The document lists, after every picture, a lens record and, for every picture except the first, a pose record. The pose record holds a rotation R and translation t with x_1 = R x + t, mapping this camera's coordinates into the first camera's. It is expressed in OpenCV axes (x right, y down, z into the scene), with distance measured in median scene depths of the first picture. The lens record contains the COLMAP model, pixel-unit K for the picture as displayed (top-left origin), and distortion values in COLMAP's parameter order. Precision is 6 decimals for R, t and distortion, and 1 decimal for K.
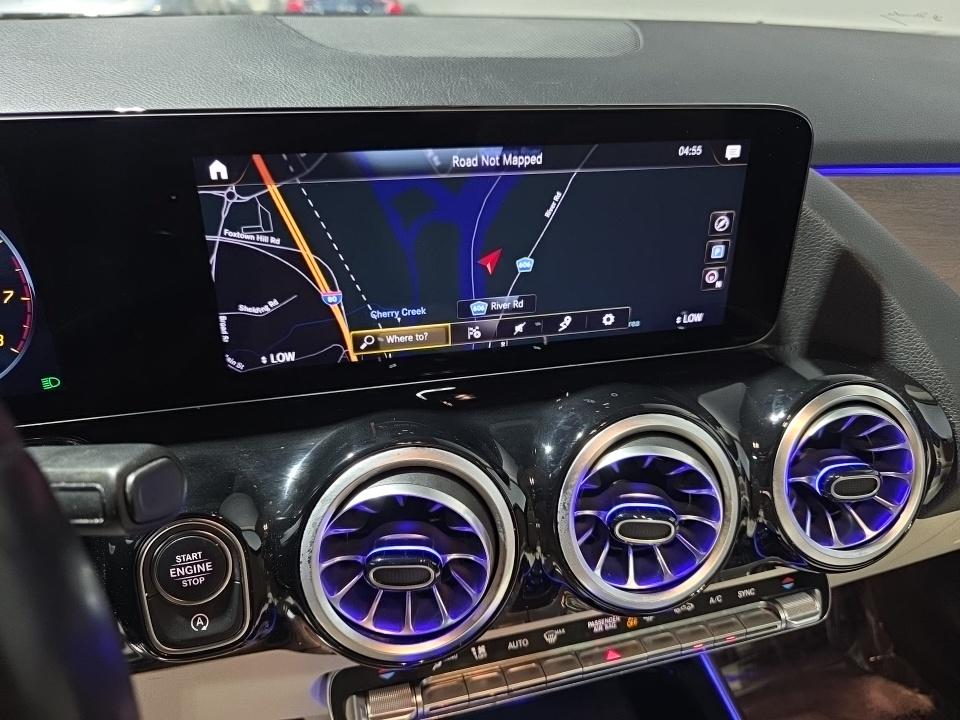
lens RADIAL K [[654.8, 0, 482.8], [0, 654.8, 358.0], [0, 0, 1]] dist [0.030854, -0.028694]
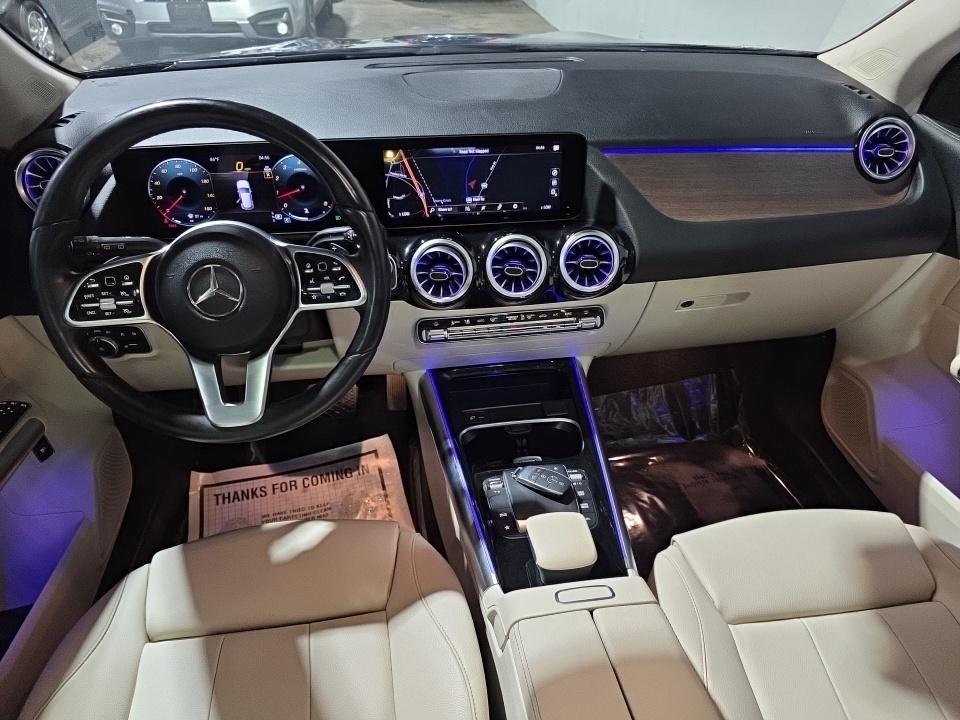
lens RADIAL K [[654.8, 0, 488.4], [0, 654.8, 365.6], [0, 0, 1]] dist [0.030854, -0.028694]
pose [[0.991959, 0.055728, -0.113628, 0.494553], [-0.042330, 0.992219, 0.117092, 0.339767], [0.119269, -0.111341, 0.986599, -2.165457]]
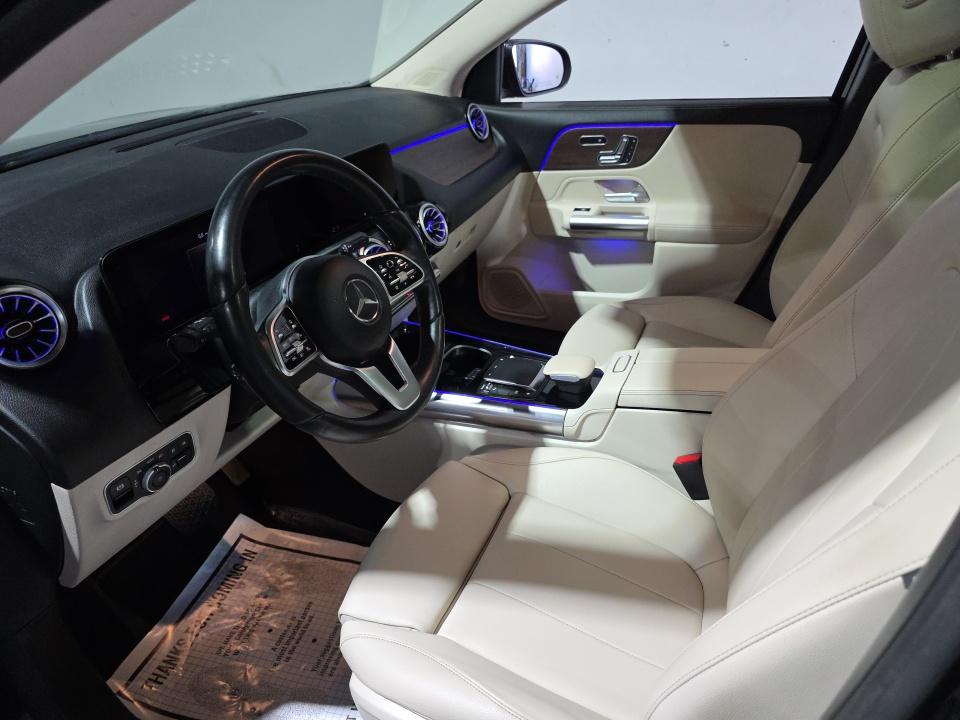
lens RADIAL K [[654.8, 0, 484.2], [0, 654.8, 362.5], [0, 0, 1]] dist [0.030854, -0.028694]
pose [[0.622962, -0.429374, 0.653878, -2.452239], [0.412143, 0.890621, 0.192177, 0.306231], [-0.664873, 0.149773, 0.731787, -2.231009]]
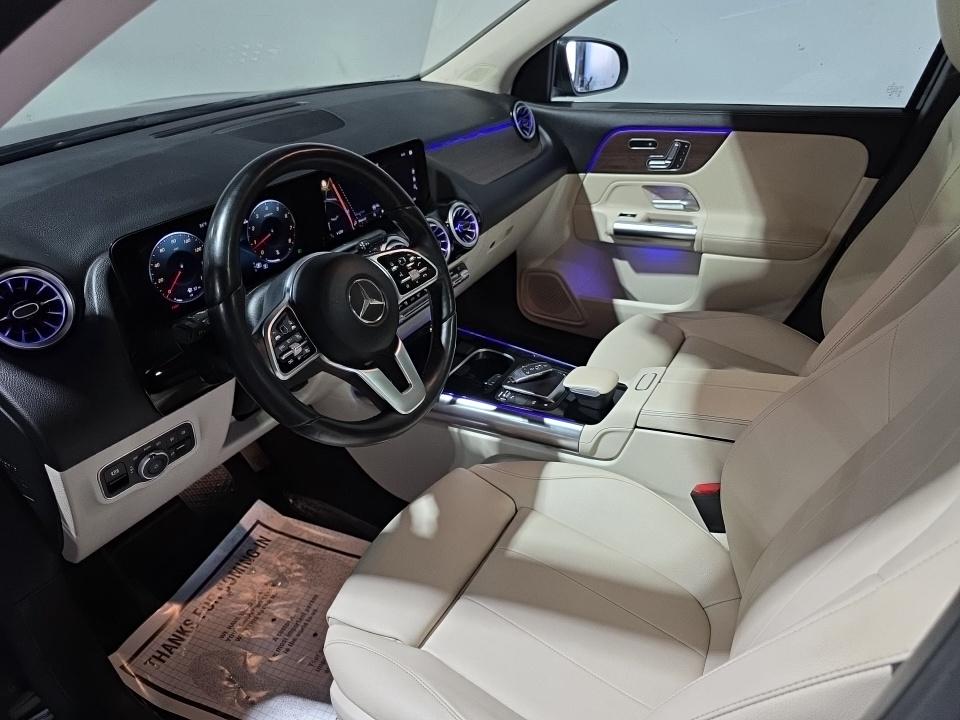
lens RADIAL K [[654.8, 0, 480.4], [0, 654.8, 362.6], [0, 0, 1]] dist [0.030854, -0.028694]
pose [[0.707230, -0.386869, 0.591742, -2.209711], [0.364339, 0.916731, 0.163894, 0.352756], [-0.605874, 0.099685, 0.789291, -2.294139]]
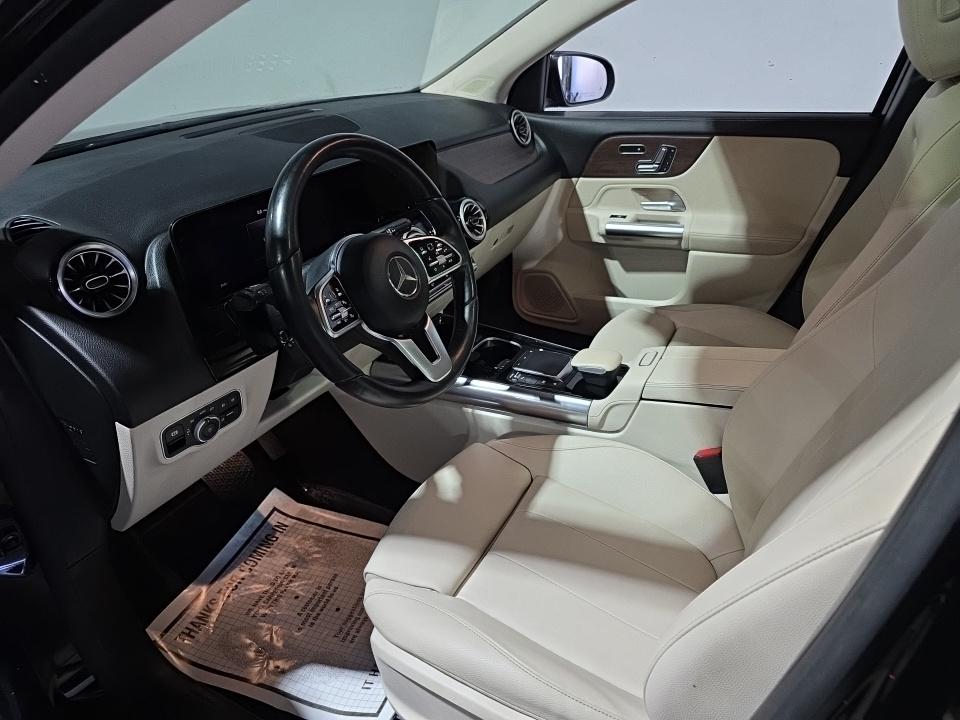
lens RADIAL K [[654.8, 0, 478.4], [0, 654.8, 361.9], [0, 0, 1]] dist [0.030854, -0.028694]
pose [[0.681048, -0.376831, 0.627831, -2.632514], [0.373008, 0.916366, 0.145388, 0.447891], [-0.630110, 0.135170, 0.764651, -2.335016]]
